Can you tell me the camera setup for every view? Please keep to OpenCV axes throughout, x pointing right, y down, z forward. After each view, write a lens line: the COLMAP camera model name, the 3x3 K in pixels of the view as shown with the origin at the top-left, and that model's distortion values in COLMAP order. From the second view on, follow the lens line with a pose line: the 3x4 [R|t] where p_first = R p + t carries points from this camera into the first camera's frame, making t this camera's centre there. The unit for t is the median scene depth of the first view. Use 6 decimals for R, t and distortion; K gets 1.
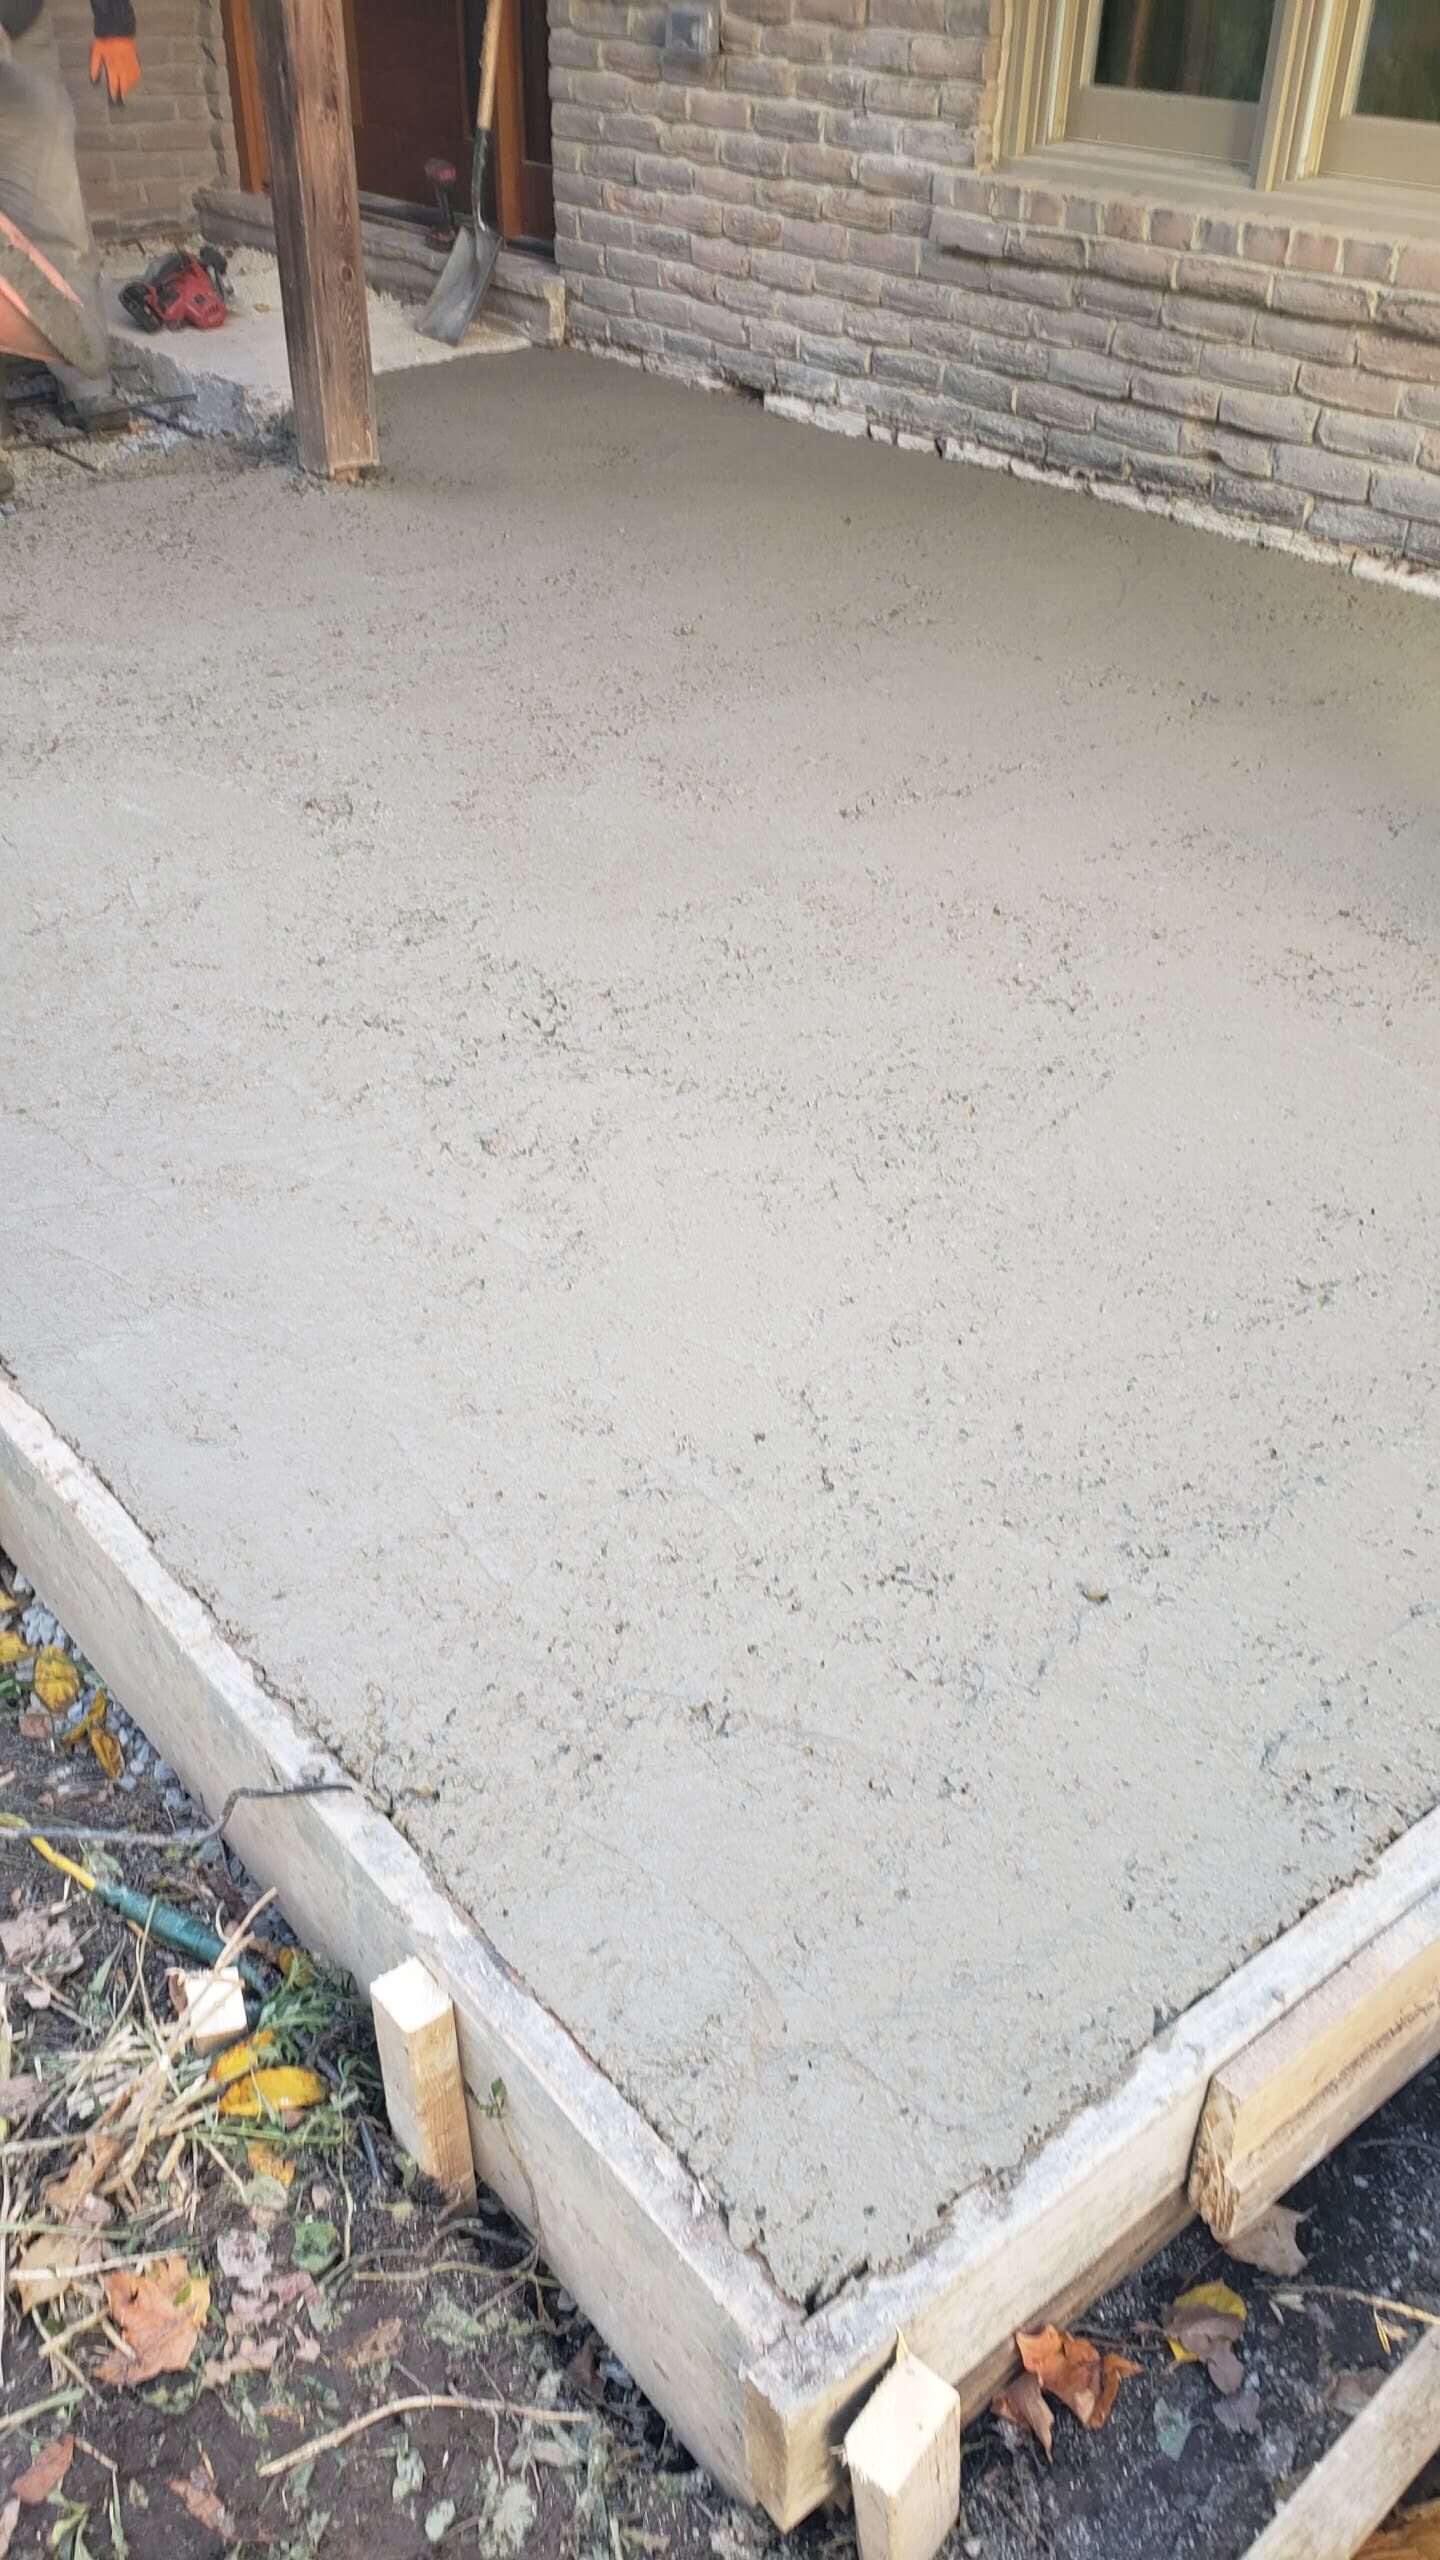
lens RADIAL K [[1985.6, 0, 720.0], [0, 1985.6, 1280.0], [0, 0, 1]] dist [0.042161, 0.001248]
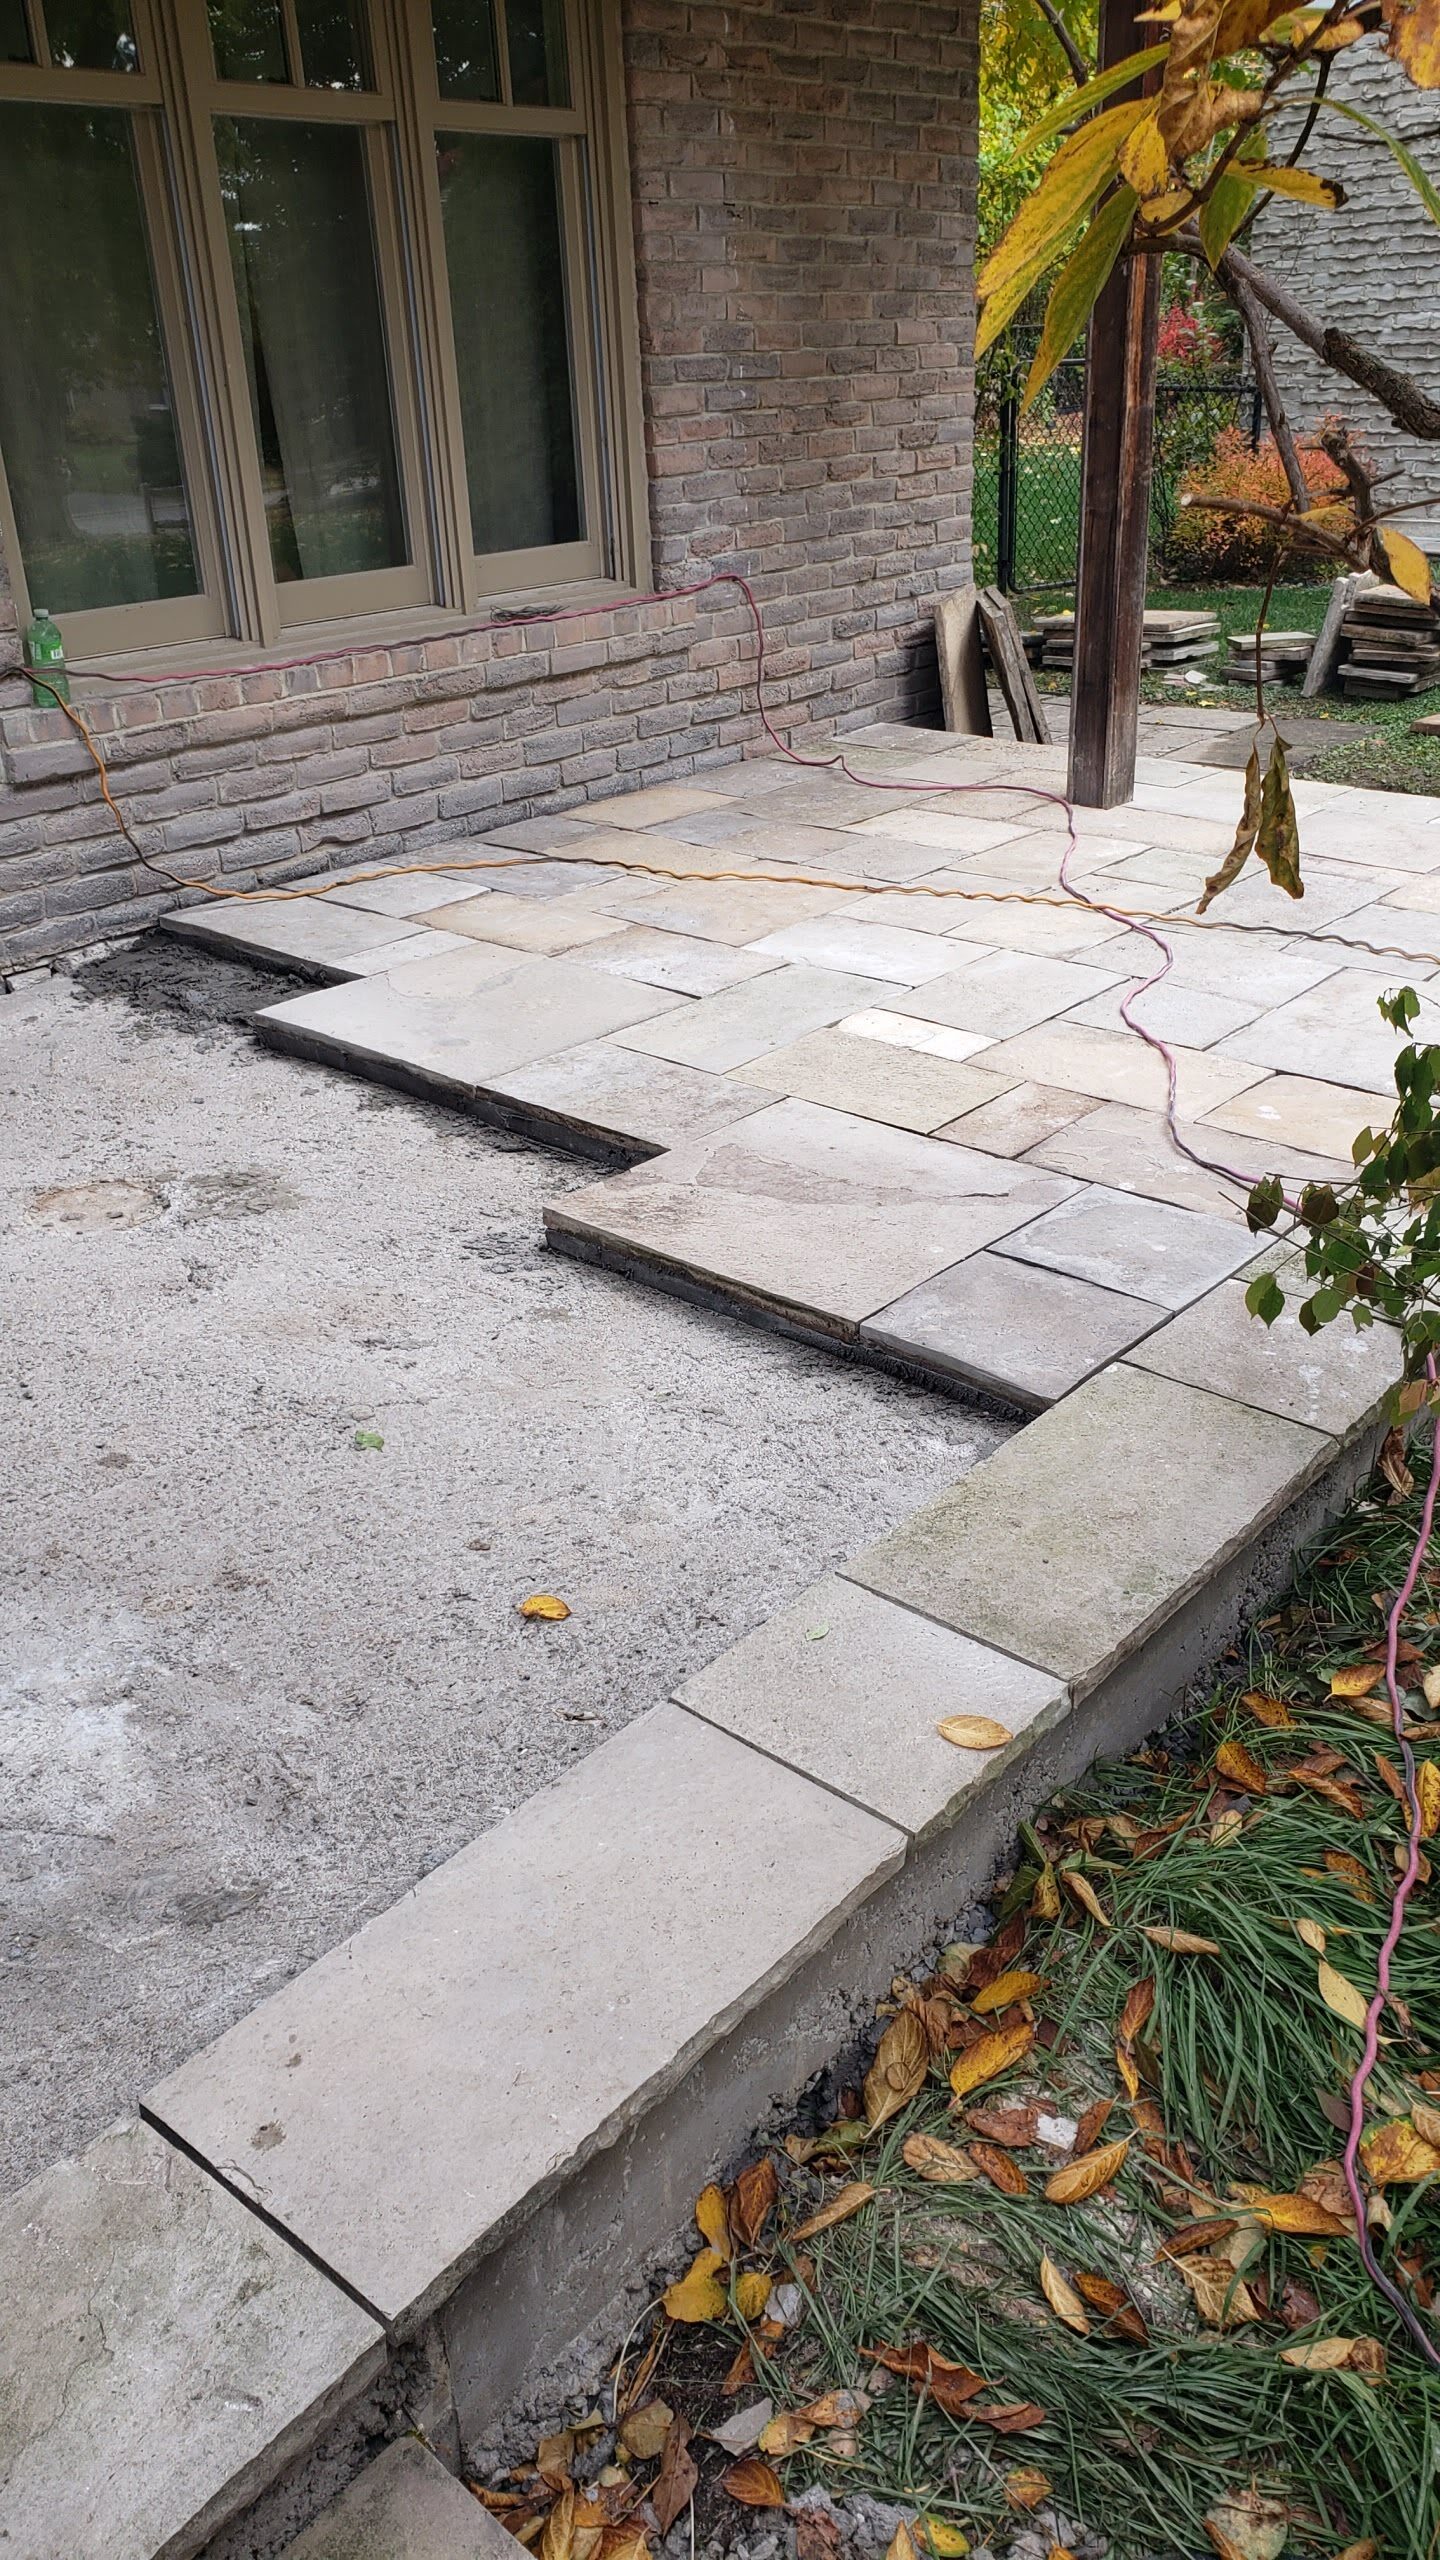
lens RADIAL K [[1922.4, 0, 720.0], [0, 1922.4, 1280.0], [0, 0, 1]] dist [0.149993, -0.225410]
pose [[-0.200414, -0.443787, 0.873434, -0.839441], [0.590074, 0.657001, 0.469215, -0.568027], [-0.782079, 0.609428, 0.130195, 0.715966]]
